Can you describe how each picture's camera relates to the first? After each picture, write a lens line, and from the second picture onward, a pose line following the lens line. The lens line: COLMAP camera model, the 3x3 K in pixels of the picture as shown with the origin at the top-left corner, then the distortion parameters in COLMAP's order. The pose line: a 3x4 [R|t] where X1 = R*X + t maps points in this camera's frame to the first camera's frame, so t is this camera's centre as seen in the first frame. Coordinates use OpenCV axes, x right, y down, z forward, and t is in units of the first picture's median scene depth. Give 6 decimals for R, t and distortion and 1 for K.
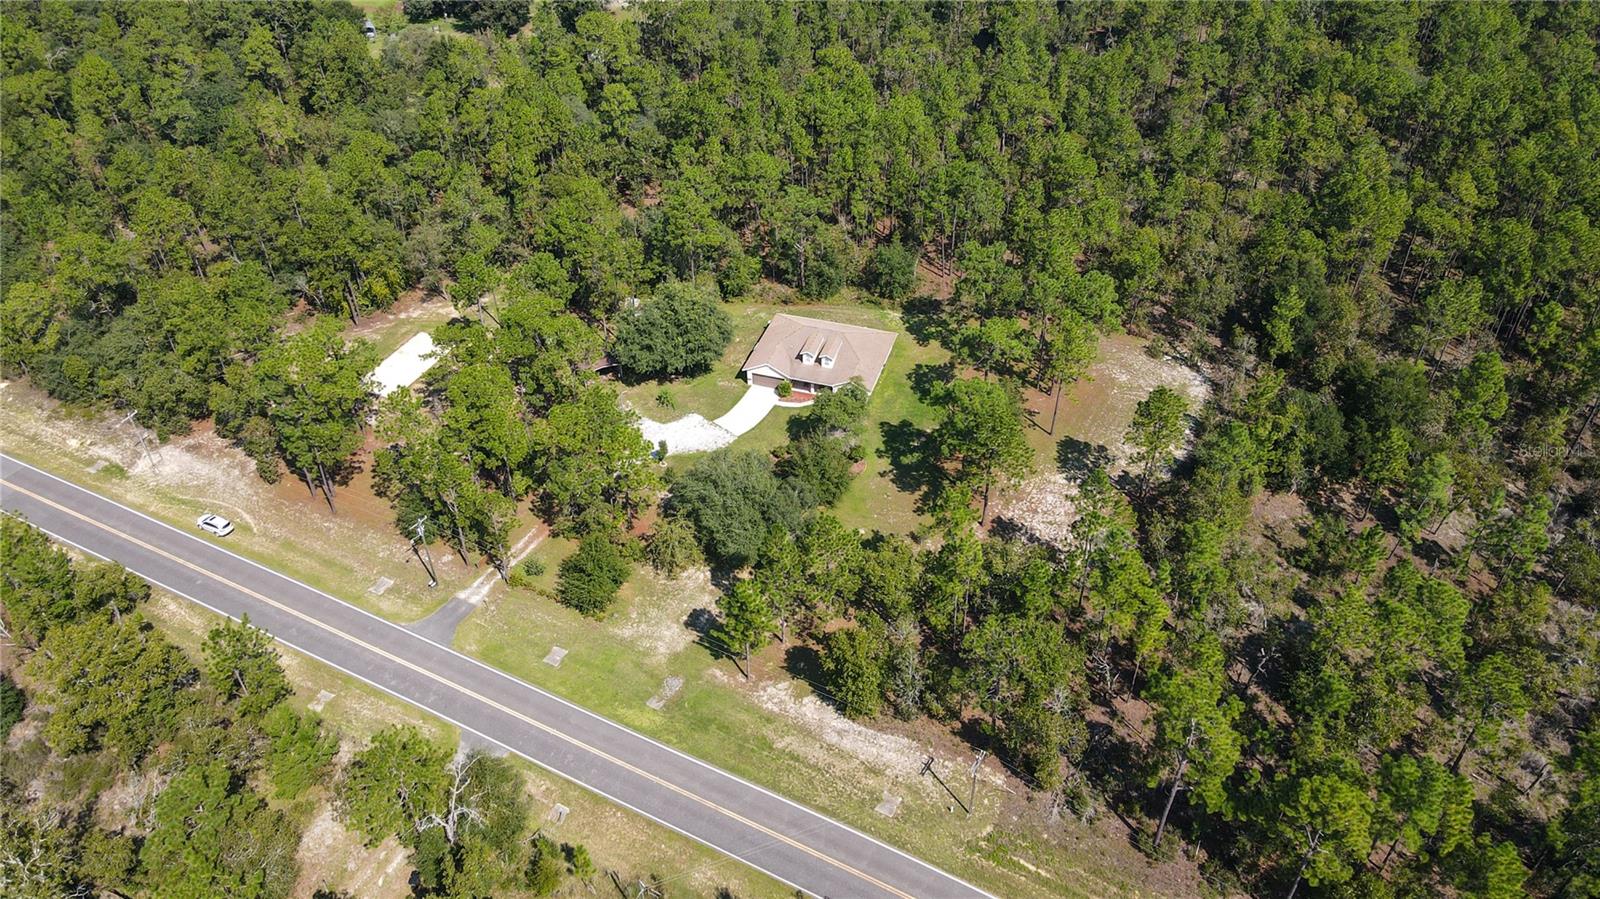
lens RADIAL K [[1170.5, 0, 798.3], [0, 1170.5, 427.4], [0, 0, 1]] dist [0.005253, 0.031403]
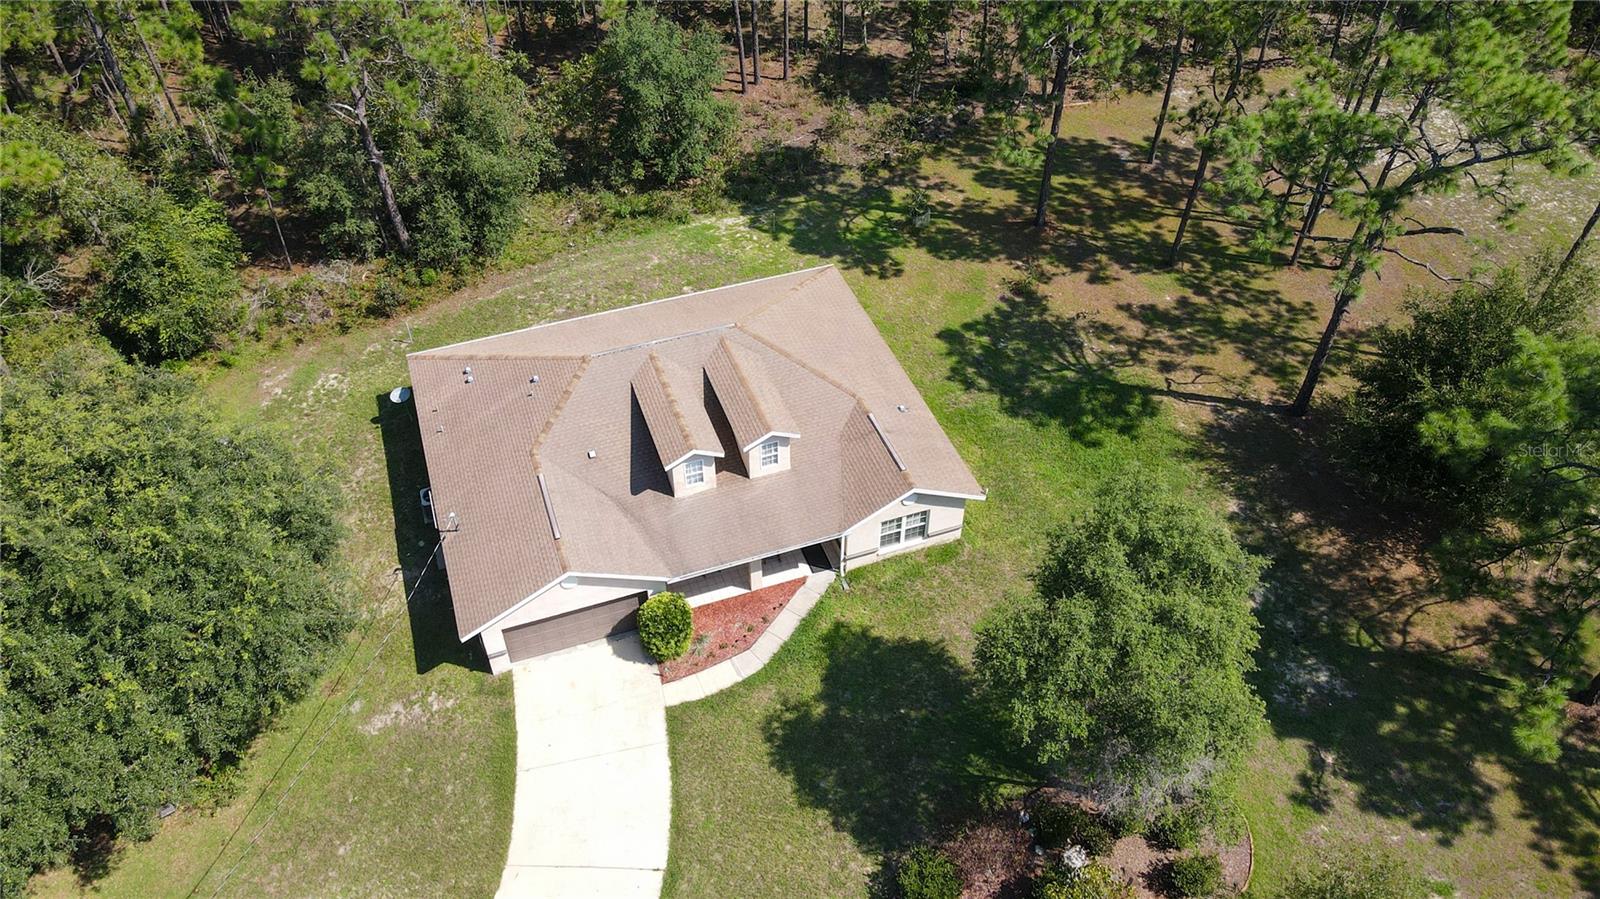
lens RADIAL K [[1170.5, 0, 797.7], [0, 1170.5, 438.9], [0, 0, 1]] dist [0.005253, 0.031403]
pose [[0.790858, -0.414344, 0.450402, -0.080007], [0.375383, 0.909673, 0.177714, -0.097543], [-0.483353, 0.028527, 0.874960, 0.744287]]
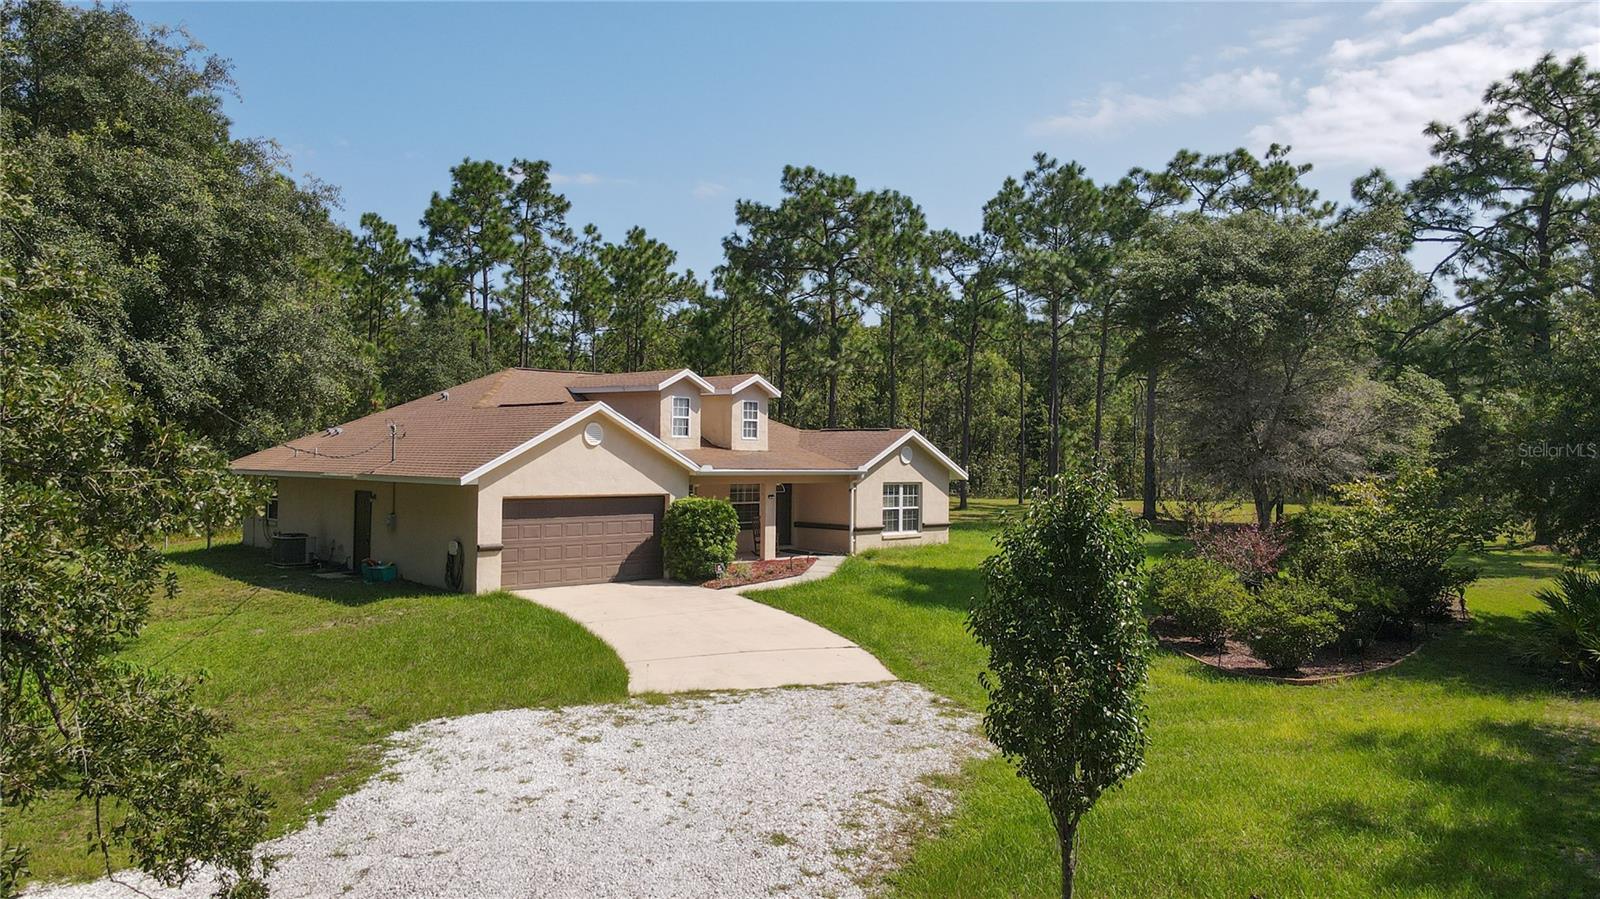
lens RADIAL K [[1170.5, 0, 792.4], [0, 1170.5, 451.6], [0, 0, 1]] dist [0.005253, 0.031403]
pose [[0.459320, 0.020657, 0.888030, -0.162936], [0.543705, 0.784033, -0.299461, 0.019204], [-0.702431, 0.620375, 0.348891, 0.883110]]
